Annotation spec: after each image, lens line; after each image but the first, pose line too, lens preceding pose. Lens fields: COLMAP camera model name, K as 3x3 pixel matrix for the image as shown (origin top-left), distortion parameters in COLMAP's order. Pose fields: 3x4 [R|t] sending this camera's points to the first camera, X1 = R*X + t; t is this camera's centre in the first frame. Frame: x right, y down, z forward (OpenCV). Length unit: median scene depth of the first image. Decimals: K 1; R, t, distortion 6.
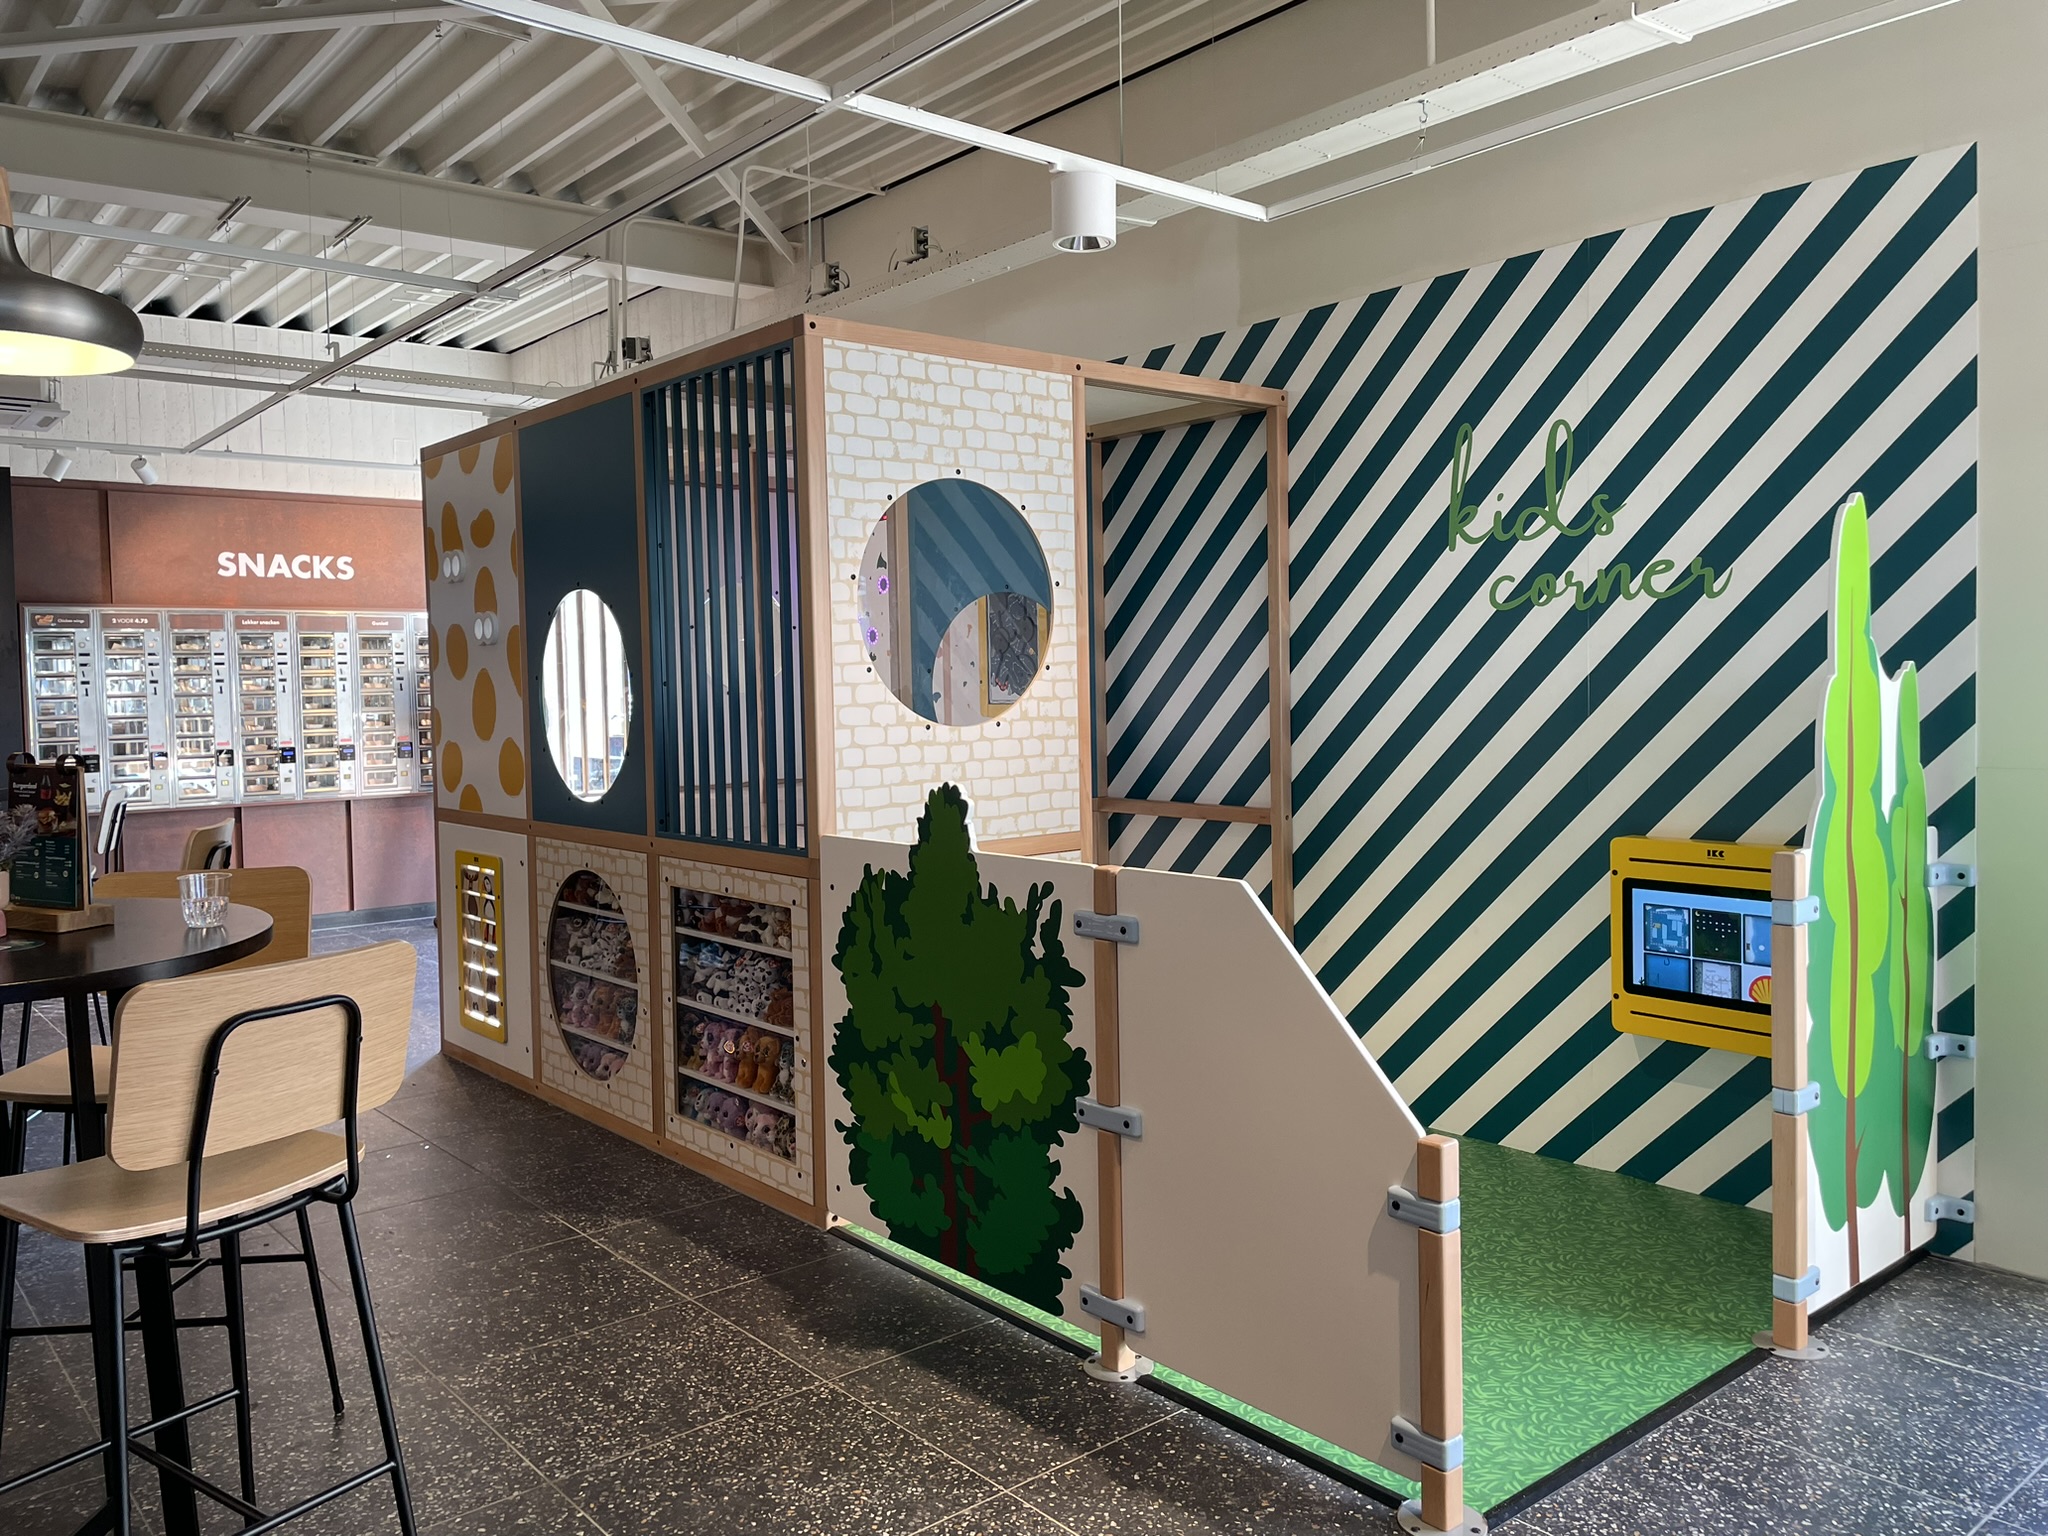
lens RADIAL K [[1558.5, 0, 1022.8], [0, 1558.5, 763.7], [0, 0, 1]] dist [0.009961, -0.000120]
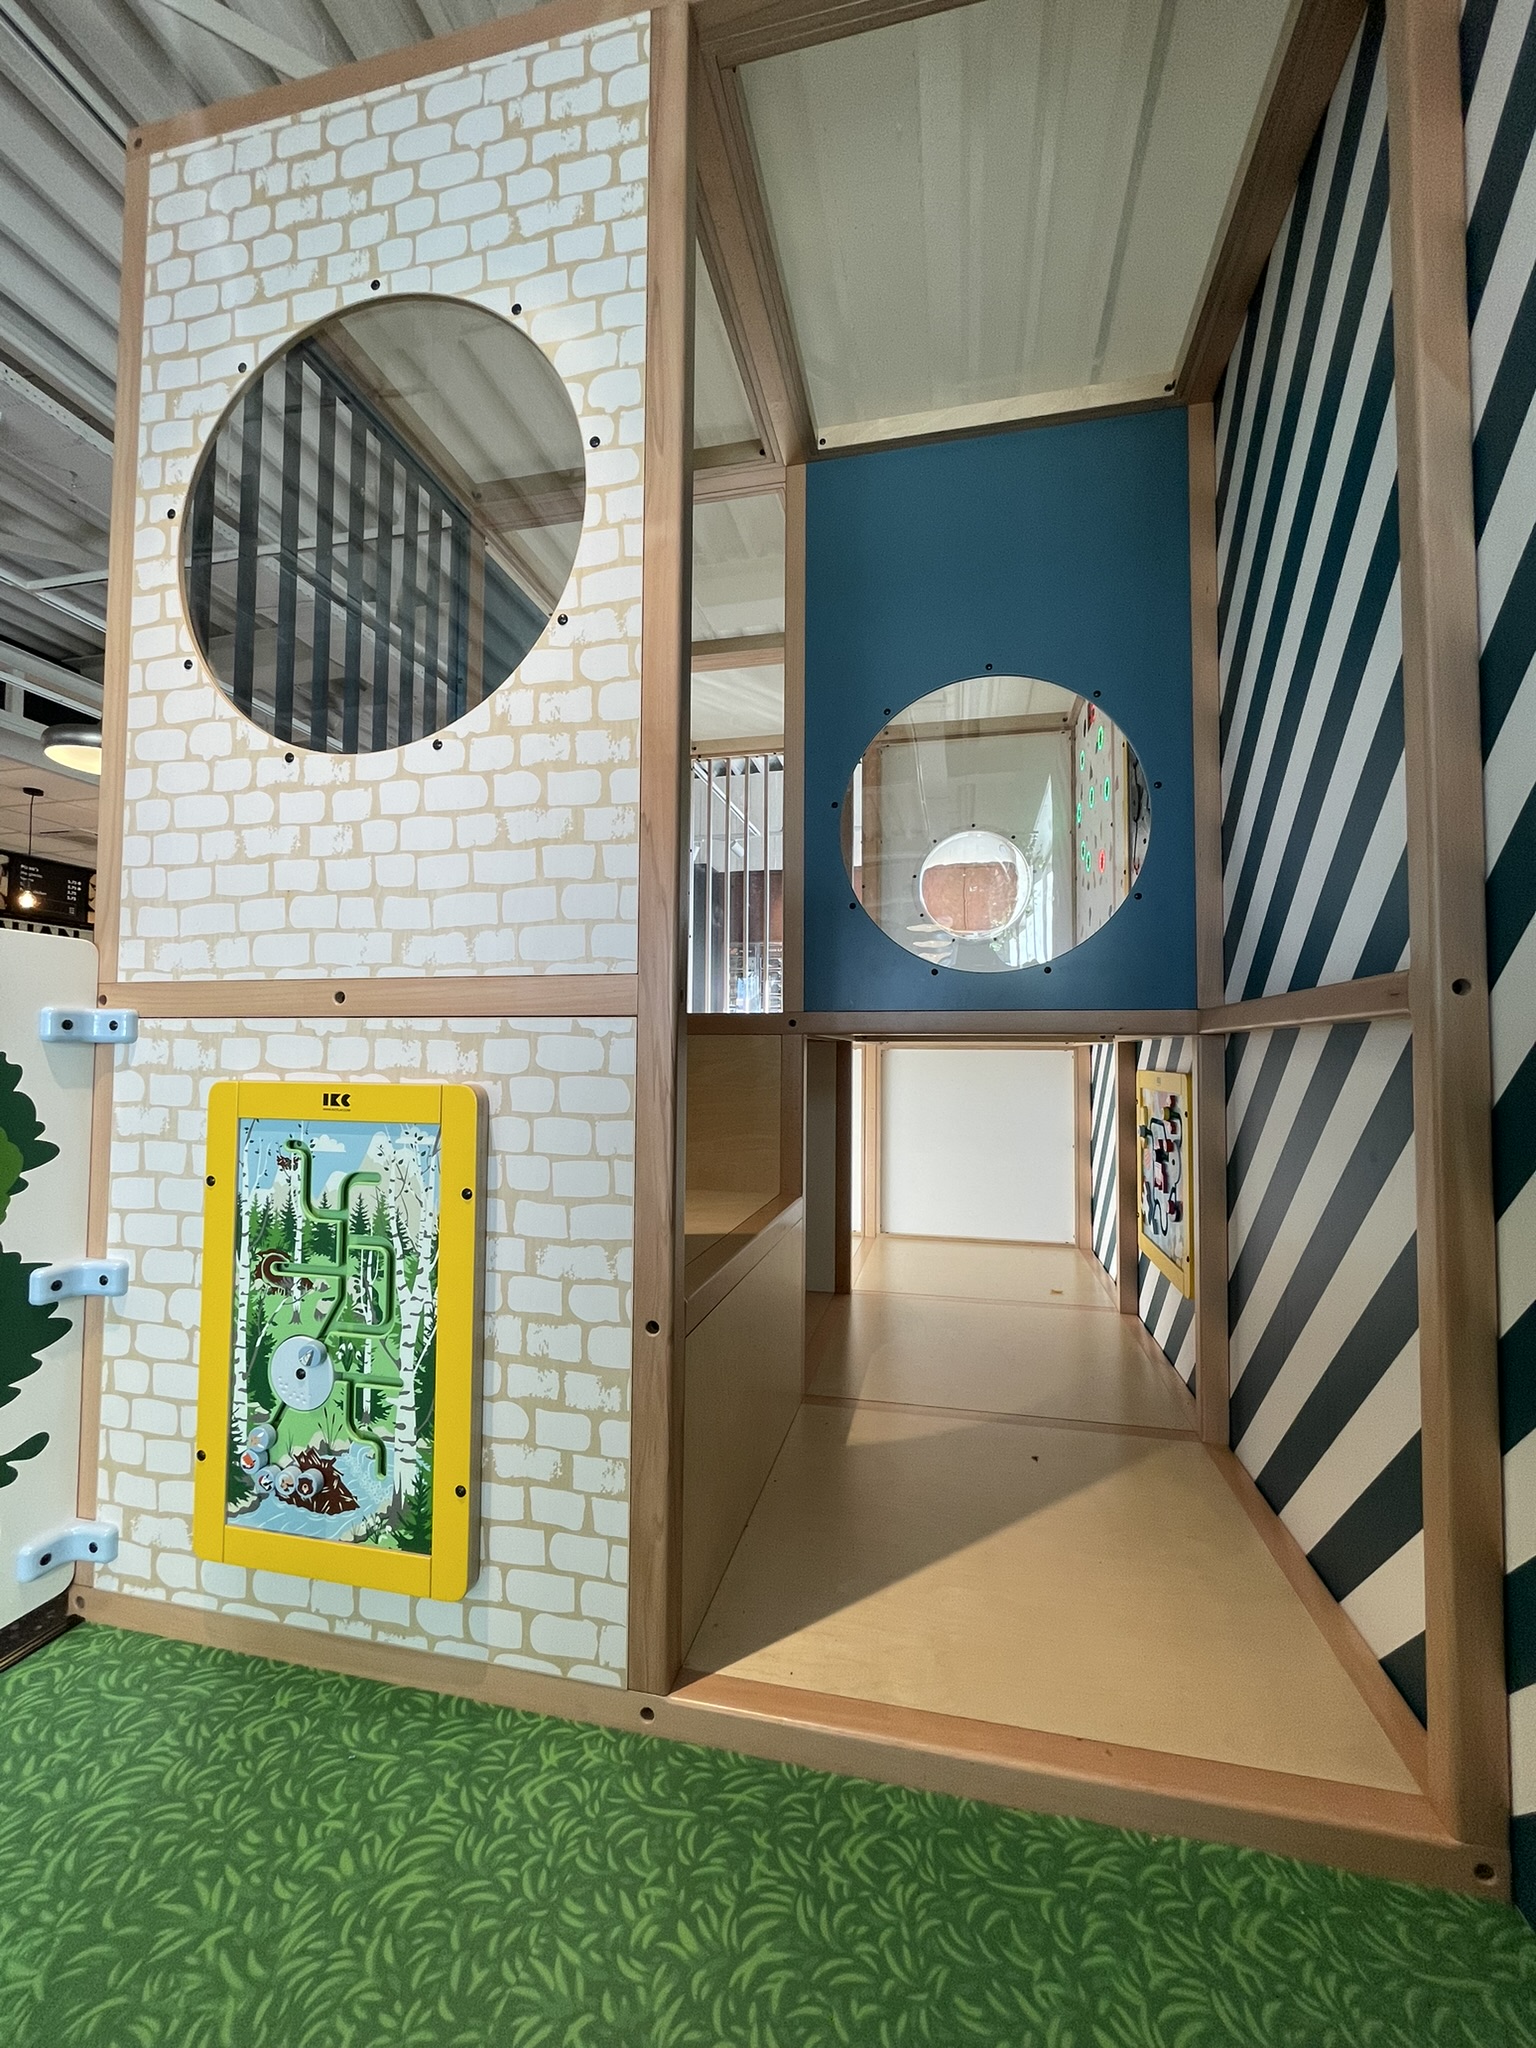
lens RADIAL K [[827.7, 0, 764.0], [0, 827.7, 1023.8], [0, 0, 1]] dist [-0.002296, -0.000315]
pose [[0.601652, -0.007783, -0.798720, 0.258625], [-0.065320, 0.996124, -0.058910, 0.072415], [0.796083, 0.087616, 0.598812, 0.940259]]
